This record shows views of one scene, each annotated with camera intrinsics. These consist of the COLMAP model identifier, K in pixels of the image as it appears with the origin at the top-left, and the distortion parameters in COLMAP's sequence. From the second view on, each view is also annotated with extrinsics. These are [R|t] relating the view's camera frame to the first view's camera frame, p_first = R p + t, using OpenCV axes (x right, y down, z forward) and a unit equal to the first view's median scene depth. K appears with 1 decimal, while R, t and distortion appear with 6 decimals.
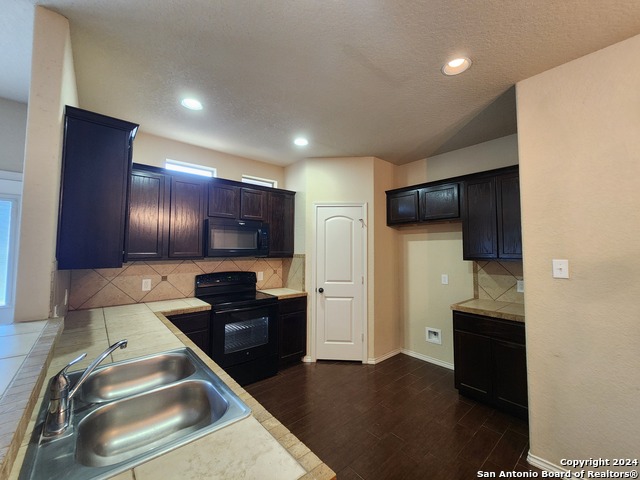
lens RADIAL K [[261.0, 0, 324.3], [0, 261.0, 236.8], [0, 0, 1]] dist [0.002701, -0.002529]
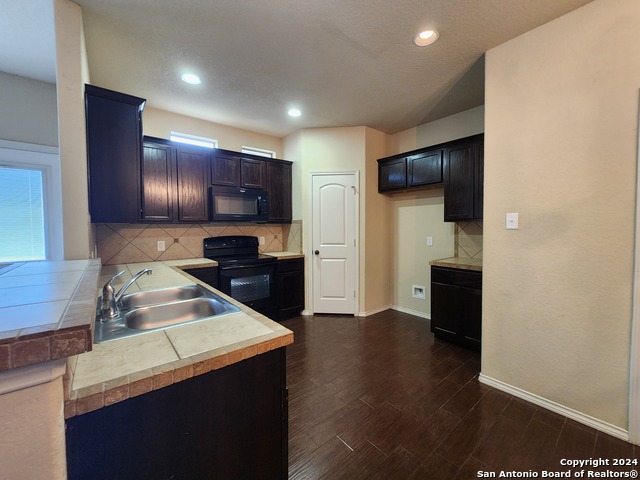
lens RADIAL K [[261.0, 0, 325.8], [0, 261.0, 235.6], [0, 0, 1]] dist [0.002701, -0.002529]
pose [[0.999615, -0.008390, -0.026447, 0.056166], [0.010680, 0.996092, 0.087678, 0.039307], [0.025608, -0.087926, 0.995798, -0.093081]]
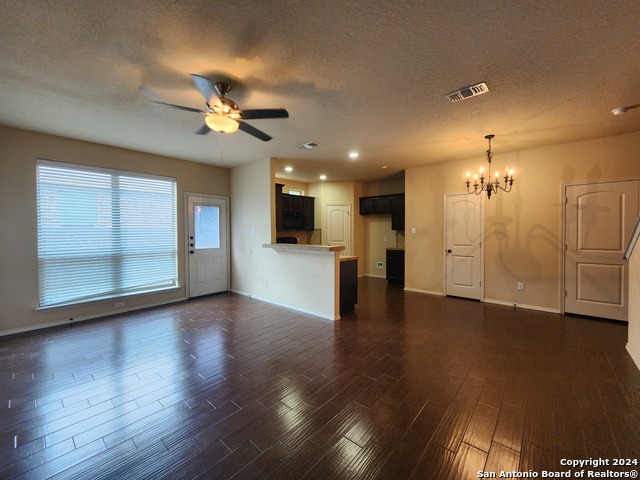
lens RADIAL K [[261.0, 0, 324.0], [0, 261.0, 236.3], [0, 0, 1]] dist [0.002701, -0.002529]
pose [[0.990440, -0.011442, 0.137468, -0.351238], [0.001272, 0.997269, 0.073839, -0.026837], [-0.137937, -0.072958, 0.987750, -1.097465]]
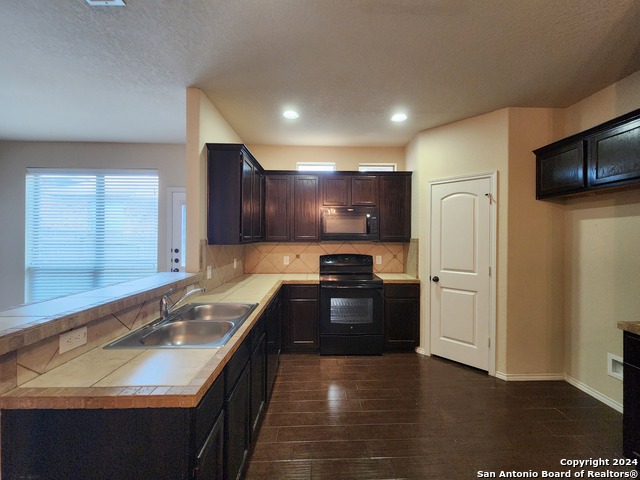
lens RADIAL K [[261.0, 0, 326.2], [0, 261.0, 237.5], [0, 0, 1]] dist [0.002701, -0.002529]
pose [[0.773492, 0.000357, -0.633806, 0.269460], [0.031721, 0.998725, 0.039275, 0.016769], [0.633012, -0.050484, 0.772494, 0.085647]]
